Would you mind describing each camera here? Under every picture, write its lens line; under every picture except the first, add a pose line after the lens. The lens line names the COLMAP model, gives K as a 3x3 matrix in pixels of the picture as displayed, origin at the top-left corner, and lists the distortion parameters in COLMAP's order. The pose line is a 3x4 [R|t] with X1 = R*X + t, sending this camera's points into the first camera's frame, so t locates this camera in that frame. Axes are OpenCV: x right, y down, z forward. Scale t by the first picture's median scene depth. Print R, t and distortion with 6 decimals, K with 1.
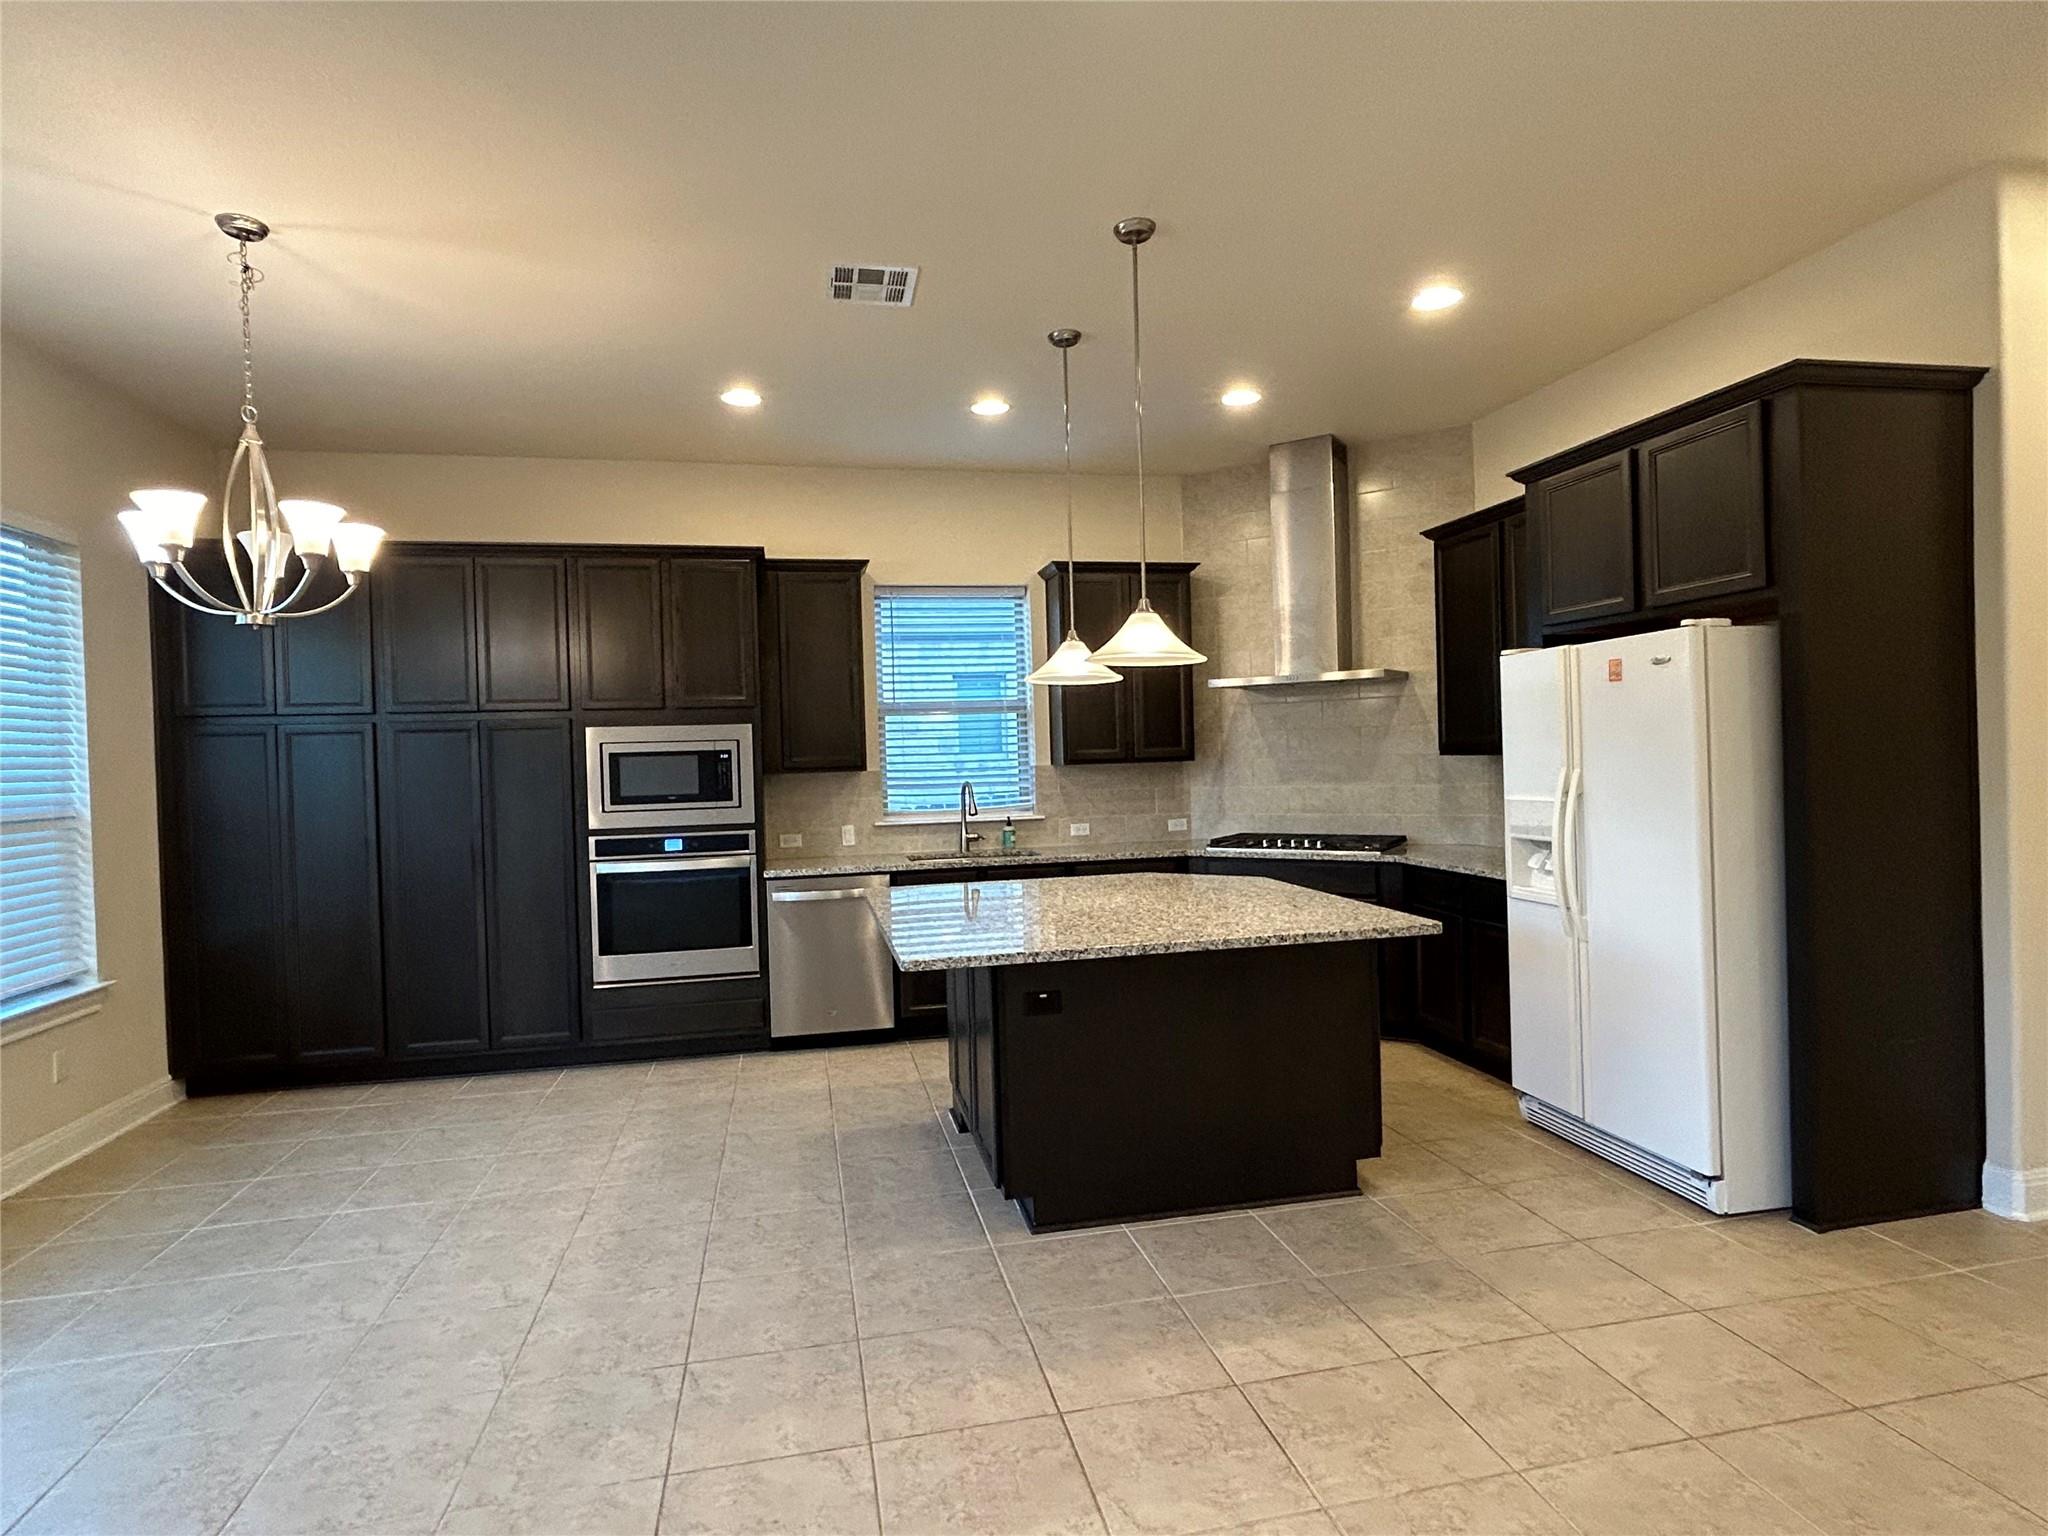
lens RADIAL K [[1060.0, 0, 1009.0], [0, 1060.0, 764.3], [0, 0, 1]] dist [-0.001531, 0.002640]
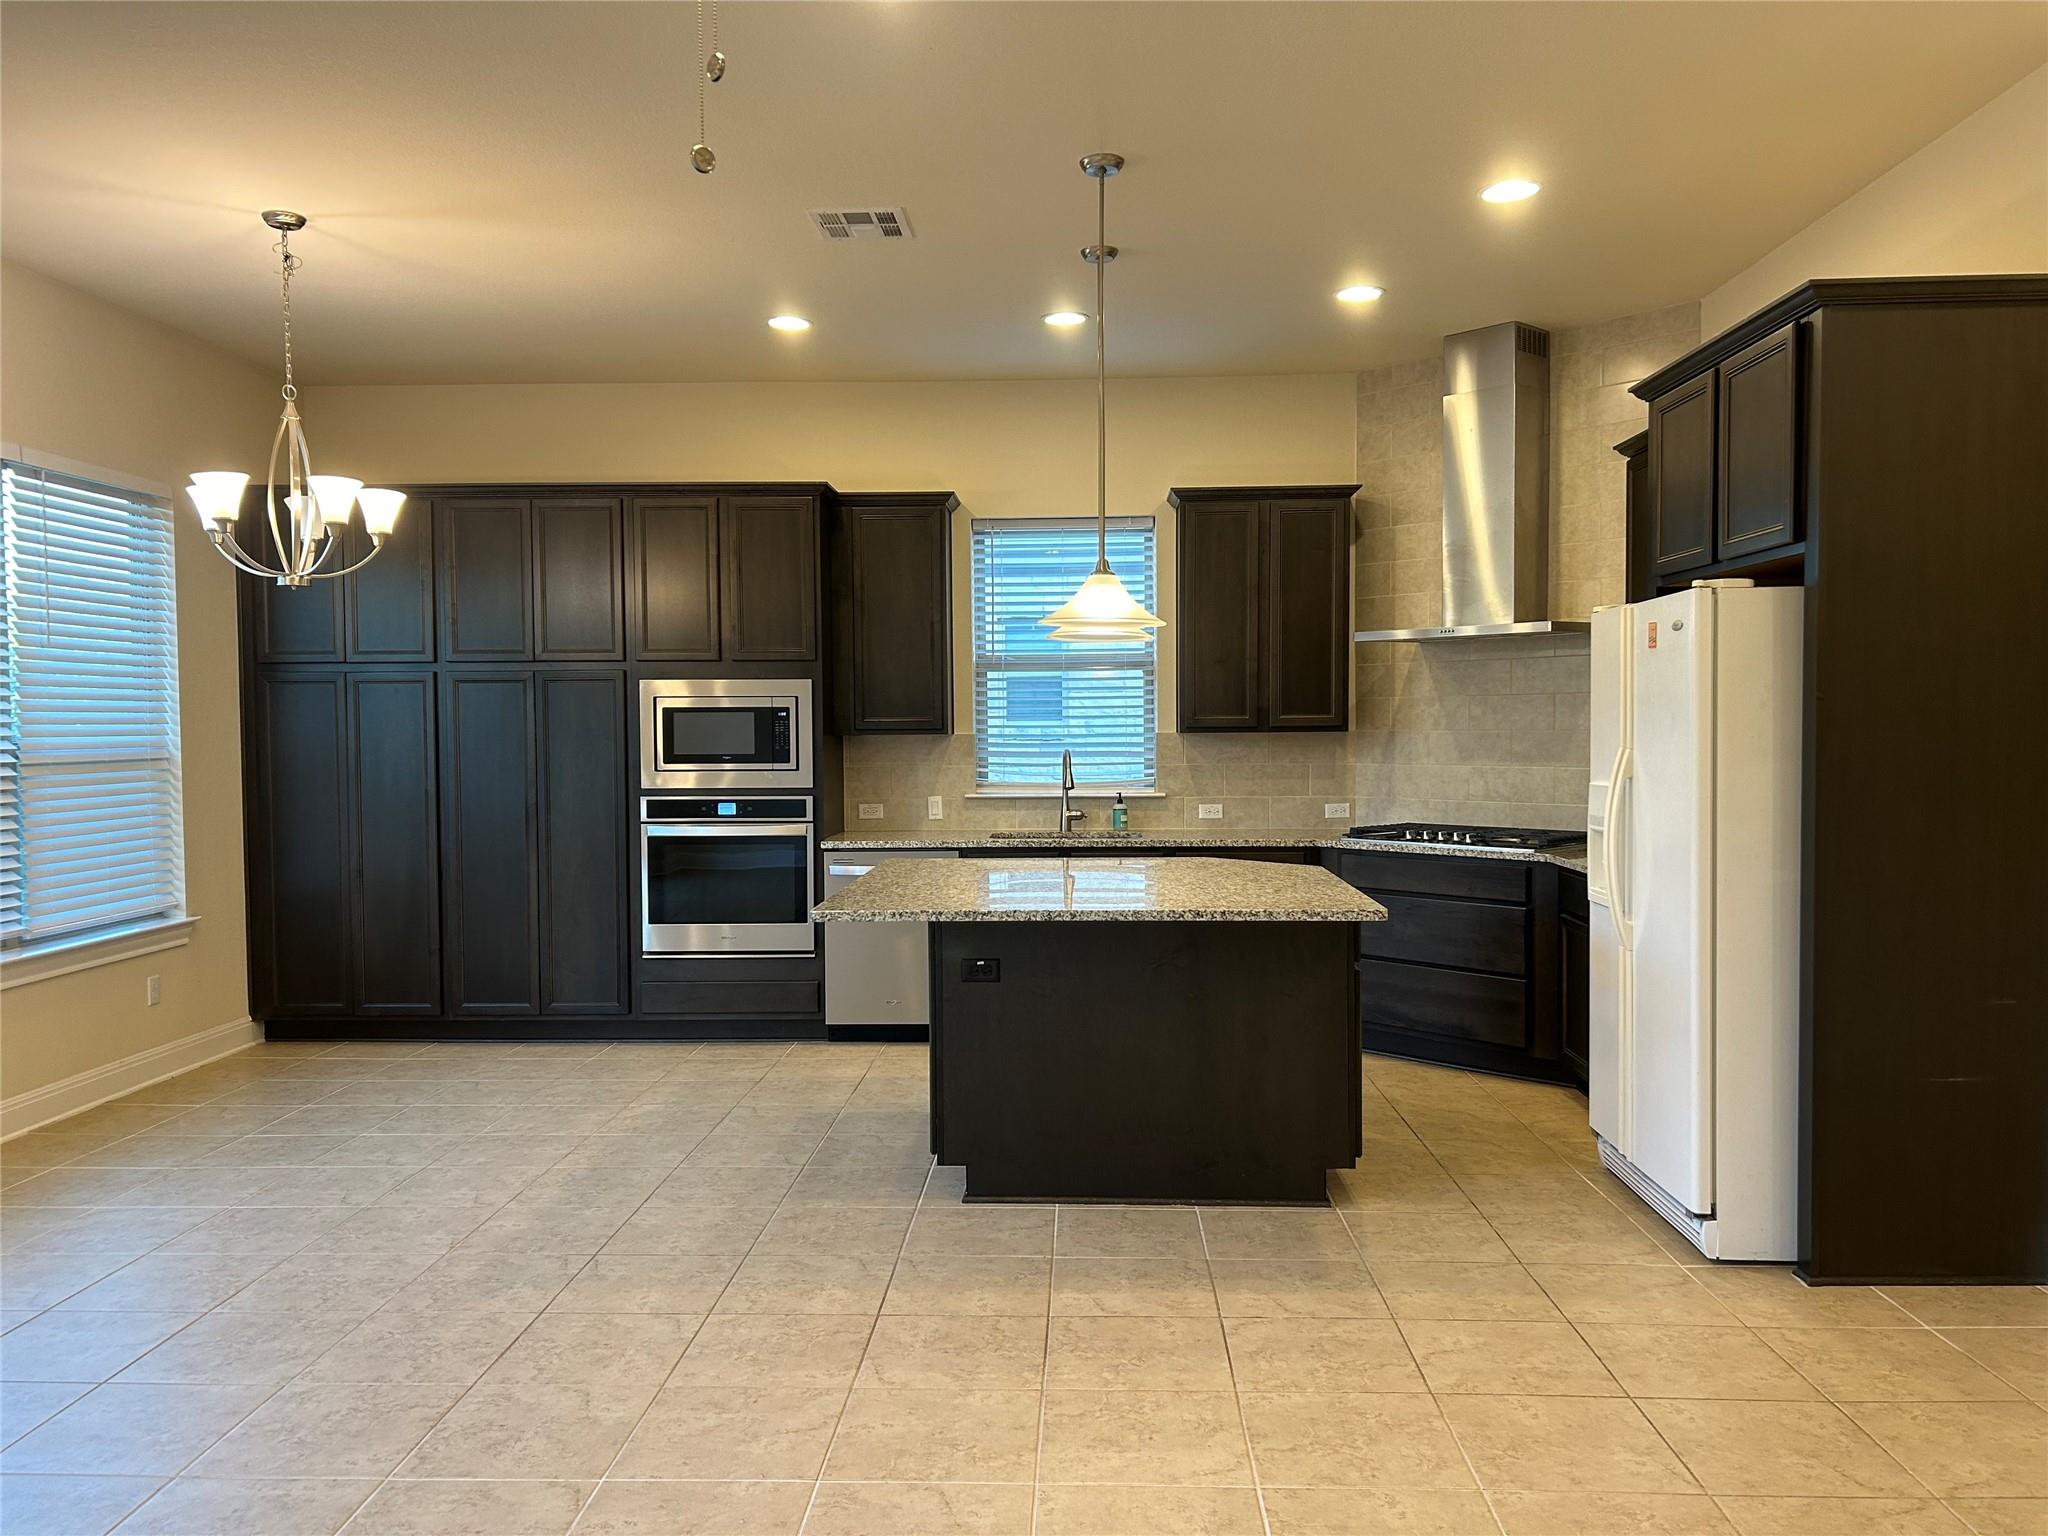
lens RADIAL K [[1526.3, 0, 1017.1], [0, 1526.3, 775.8], [0, 0, 1]] dist [0.084640, -0.107306]
pose [[0.968714, 0.030488, -0.246299, 0.261058], [-0.023040, 0.999188, 0.033067, -0.002938], [0.247107, -0.026358, 0.968630, -0.234304]]
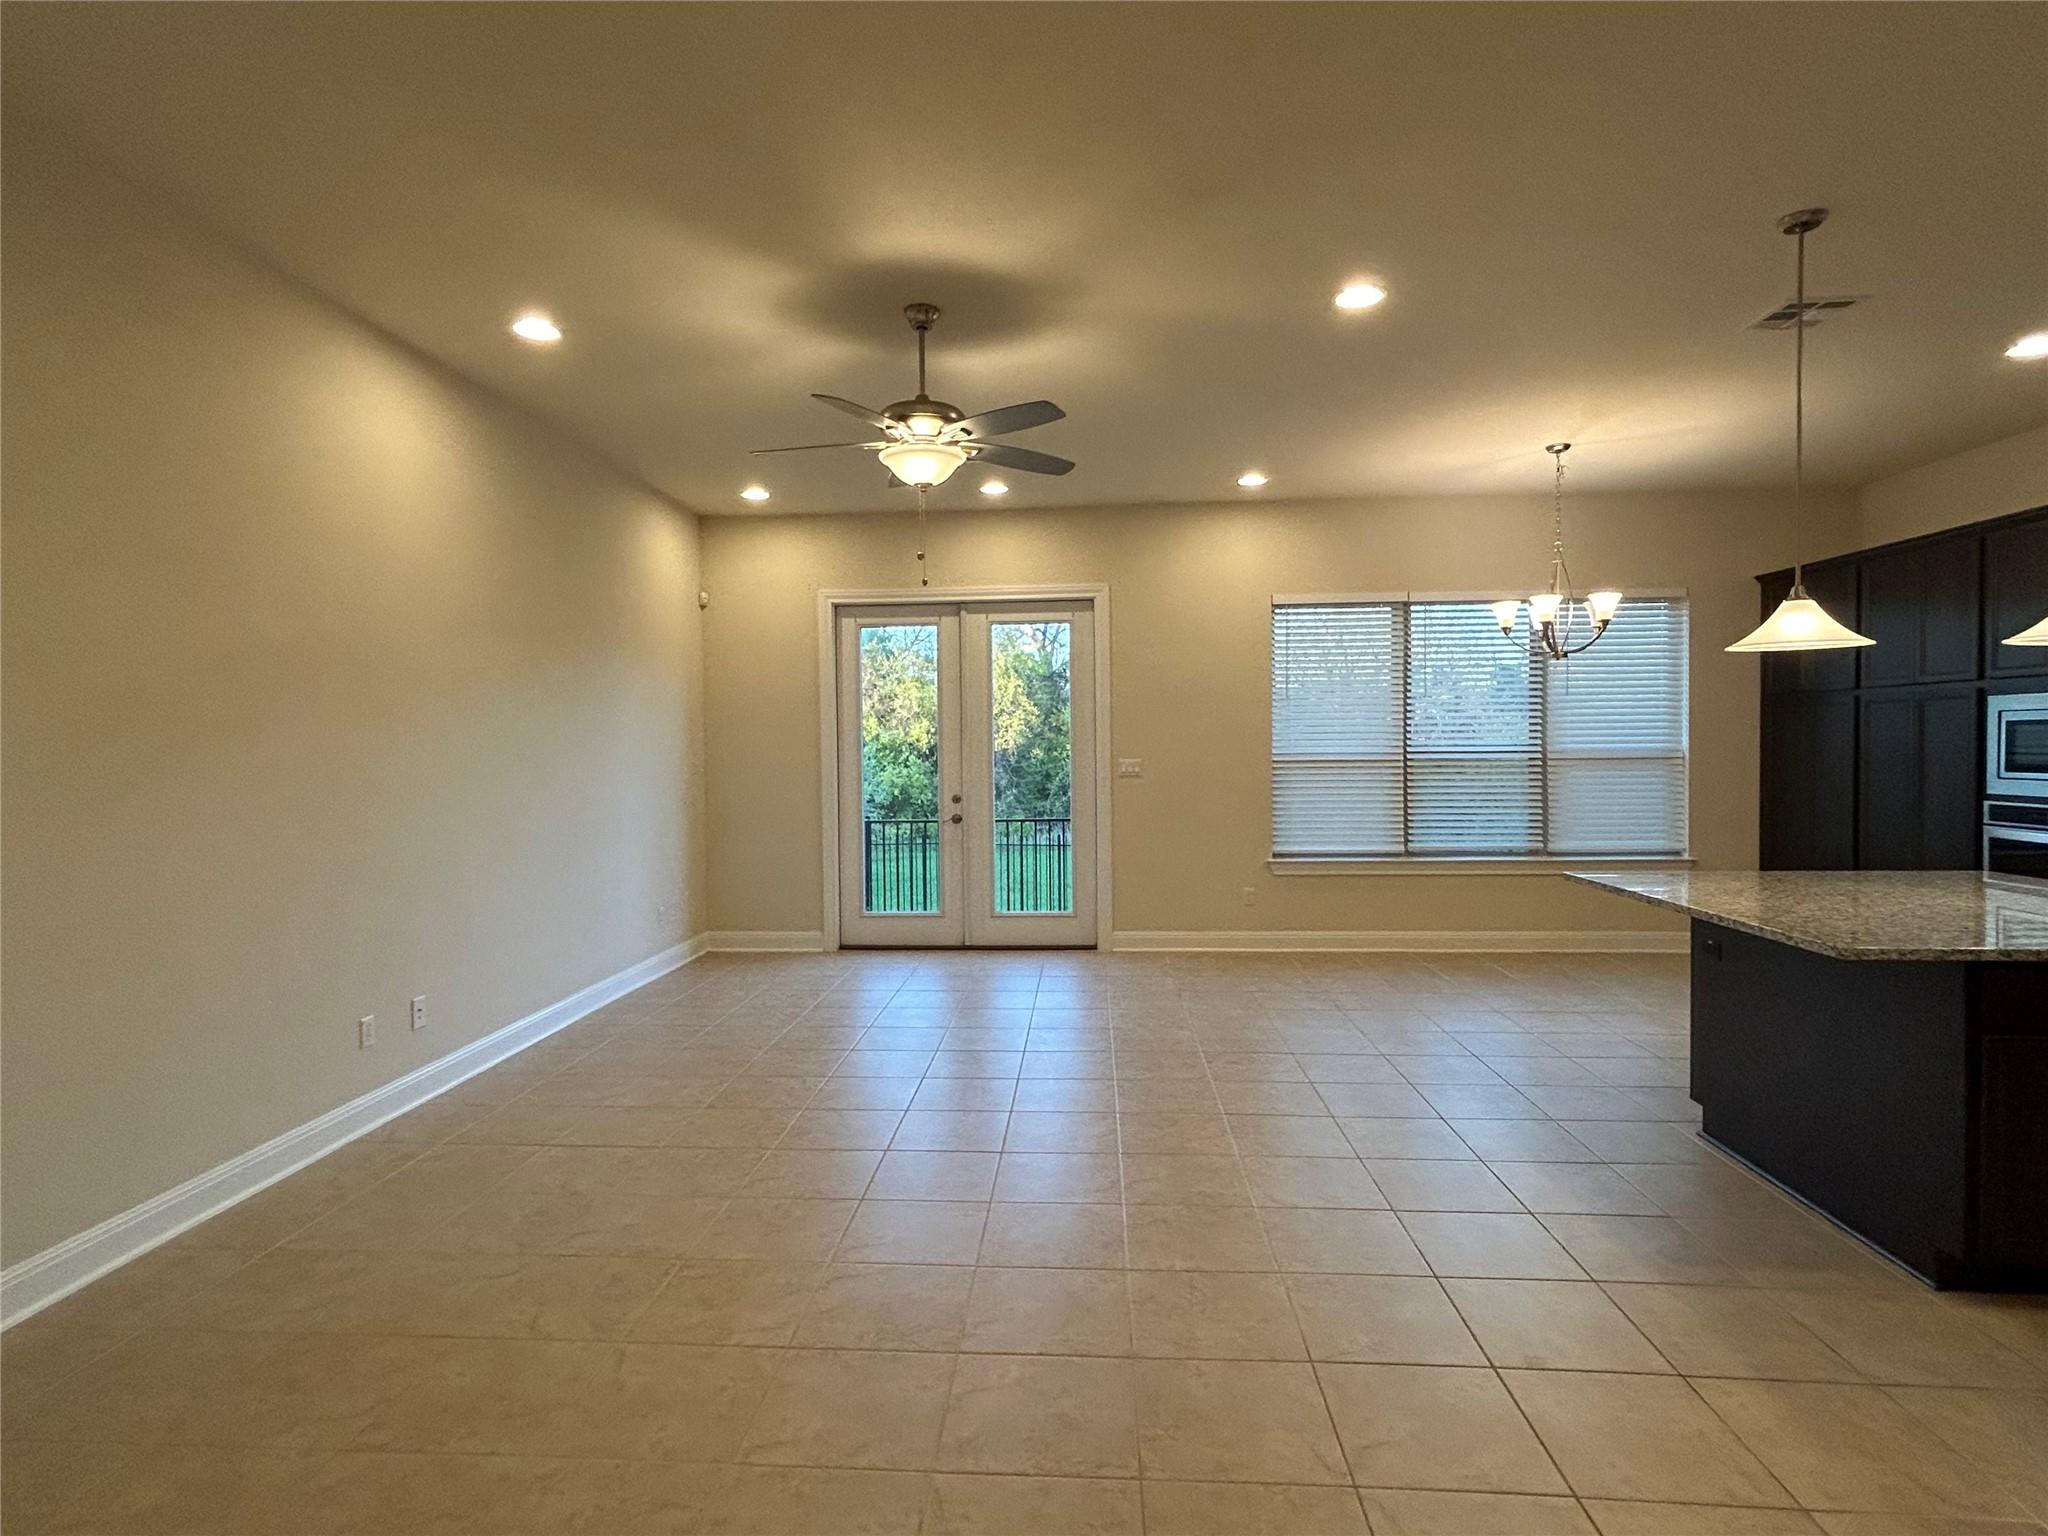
lens RADIAL K [[1055.8, 0, 1015.5], [0, 1055.8, 766.1], [0, 0, 1]] dist [-0.004911, 0.001697]
pose [[-0.275588, 0.052959, -0.959816, 0.861699], [0.008197, 0.998574, 0.052744, -0.028666], [0.961241, 0.006668, -0.275630, 0.366005]]
